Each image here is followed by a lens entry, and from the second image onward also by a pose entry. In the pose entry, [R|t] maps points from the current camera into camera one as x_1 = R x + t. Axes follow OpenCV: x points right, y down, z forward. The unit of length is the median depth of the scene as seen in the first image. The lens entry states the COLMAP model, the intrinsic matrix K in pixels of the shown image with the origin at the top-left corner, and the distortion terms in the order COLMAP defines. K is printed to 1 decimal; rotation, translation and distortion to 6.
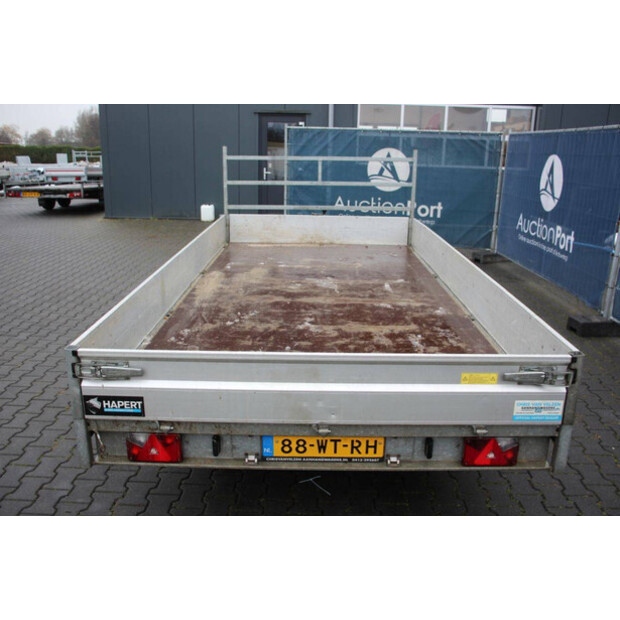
lens RADIAL K [[563.0, 0, 310.0], [0, 563.0, 310.0], [0, 0, 1]] dist [-0.145869, 0.166884]
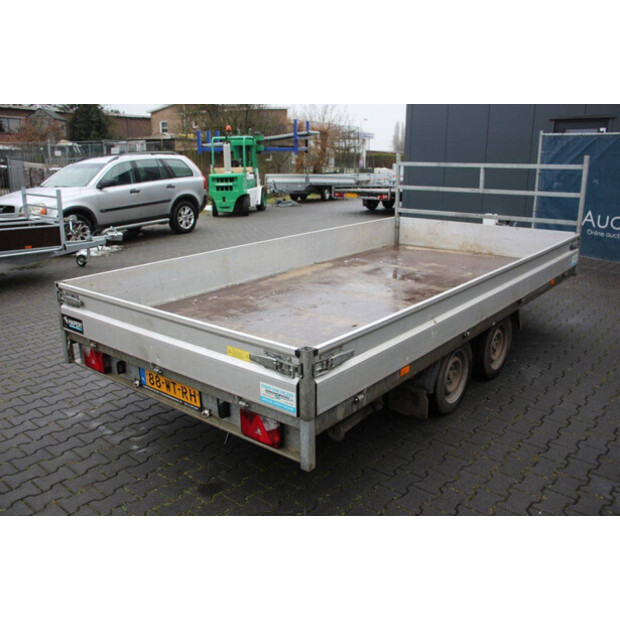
lens RADIAL K [[563.0, 0, 310.0], [0, 563.0, 310.0], [0, 0, 1]] dist [-0.145869, 0.166884]
pose [[0.780617, 0.152745, -0.606058, 0.751919], [-0.162574, 0.985922, 0.039083, -0.021137], [0.603496, 0.068021, 0.794459, 0.127922]]
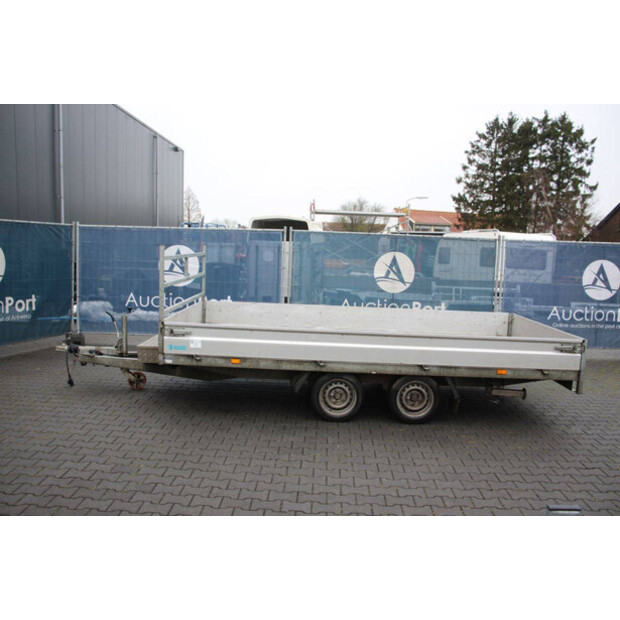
lens RADIAL K [[543.5, 0, 310.0], [0, 543.5, 310.0], [0, 0, 1]] dist [-0.089656, 0.009355]
pose [[0.003445, -0.132635, 0.991159, -1.881509], [0.252502, 0.959163, 0.127476, -0.454955], [-0.967590, 0.249830, 0.036795, 1.413304]]
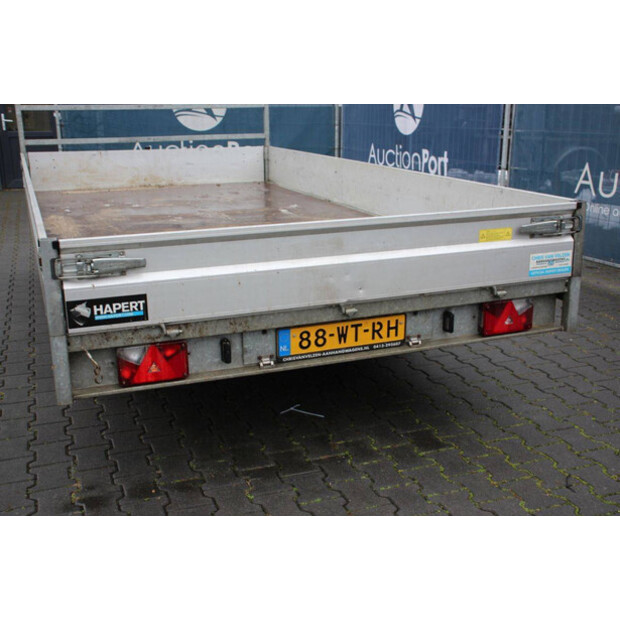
lens RADIAL K [[748.4, 0, 310.0], [0, 748.4, 310.0], [0, 0, 1]] dist [-0.003334, 0.021091]
pose [[0.929740, -0.121090, 0.347736, -0.319785], [0.127357, 0.991845, 0.004870, 0.142302], [-0.345490, 0.039759, 0.937580, -0.069838]]
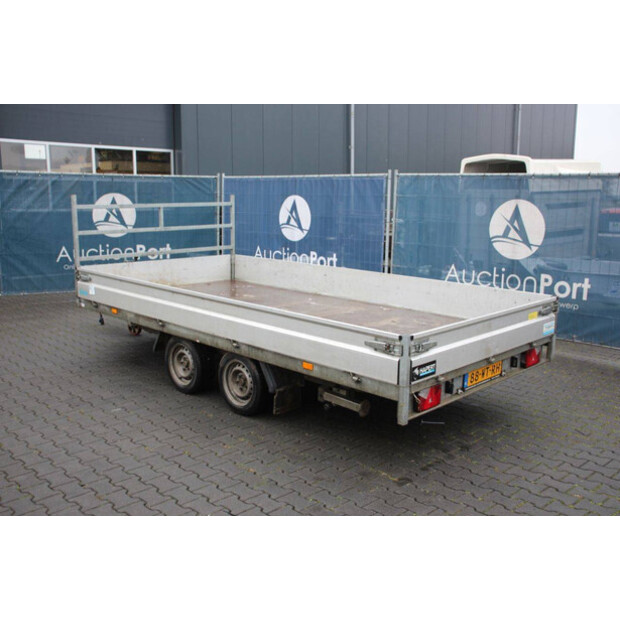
lens RADIAL K [[643.4, 0, 310.0], [0, 643.4, 310.0], [0, 0, 1]] dist [-0.100603, 0.214931]
pose [[0.694862, -0.139146, 0.705553, -1.222498], [0.205389, 0.978637, -0.009274, -0.022186], [-0.689189, 0.151357, 0.708597, -0.018114]]
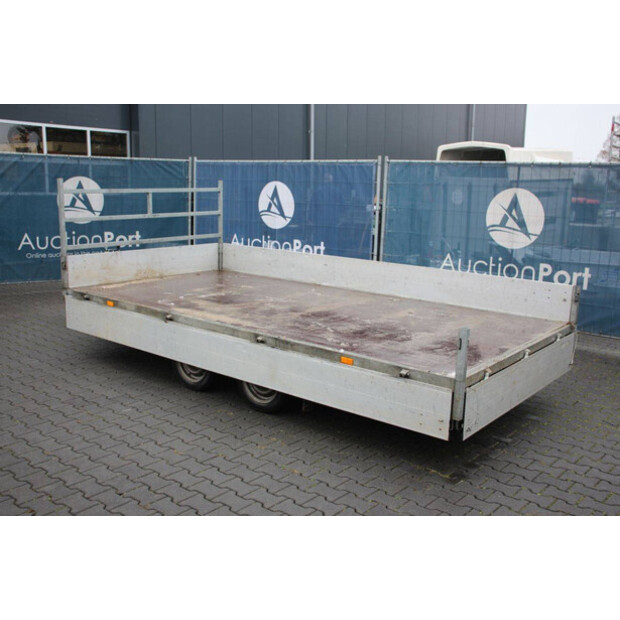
lens RADIAL K [[660.2, 0, 310.0], [0, 660.2, 310.0], [0, 0, 1]] dist [-0.089167, 0.220864]
pose [[0.624973, -0.155233, 0.765056, -1.334261], [0.210329, 0.977272, 0.026475, -0.070552], [-0.751778, 0.144367, 0.643419, 0.144514]]
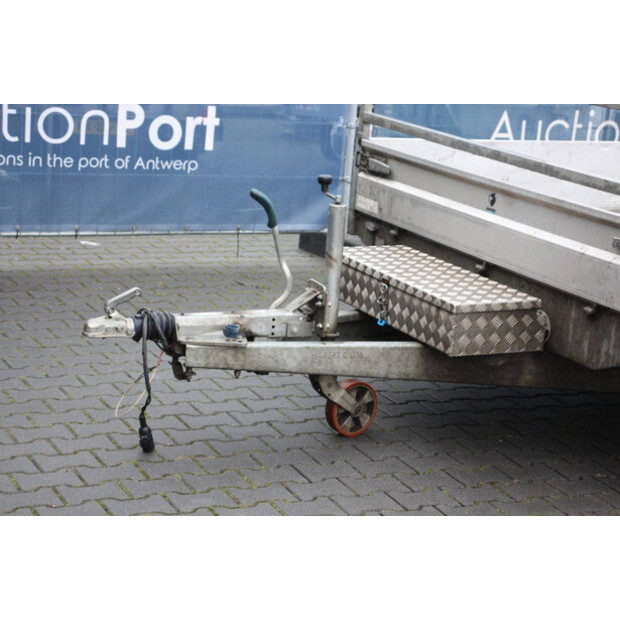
lens RADIAL K [[1464.6, 0, 310.0], [0, 1464.6, 310.0], [0, 0, 1]] dist [0.455136, 0.181814]
pose [[-0.454514, -0.262260, 0.851256, -1.361596], [0.164277, 0.914599, 0.369488, -0.849095], [-0.875460, 0.307779, -0.372615, 2.783833]]
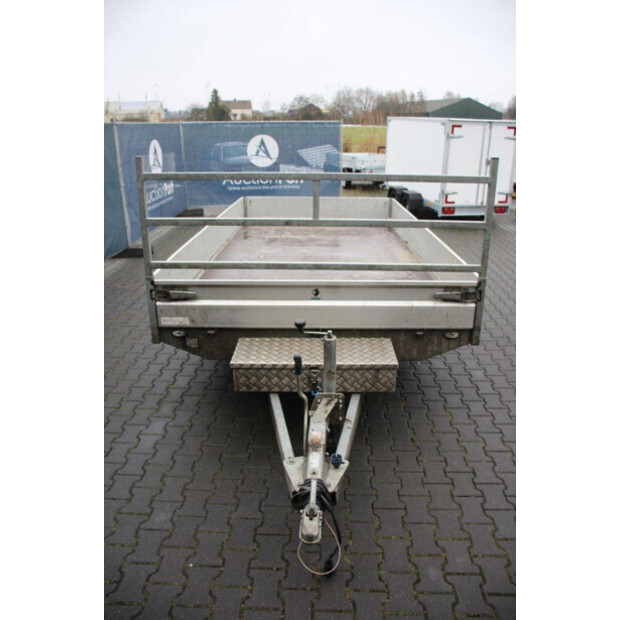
lens RADIAL K [[515.2, 0, 310.0], [0, 515.2, 310.0], [0, 0, 1]] dist [-0.171990, 0.151357]
pose [[-0.999814, -0.019114, -0.002744, 0.034553], [-0.017056, 0.807544, 0.589561, -0.846639], [-0.009053, 0.589498, -0.807719, 2.728713]]
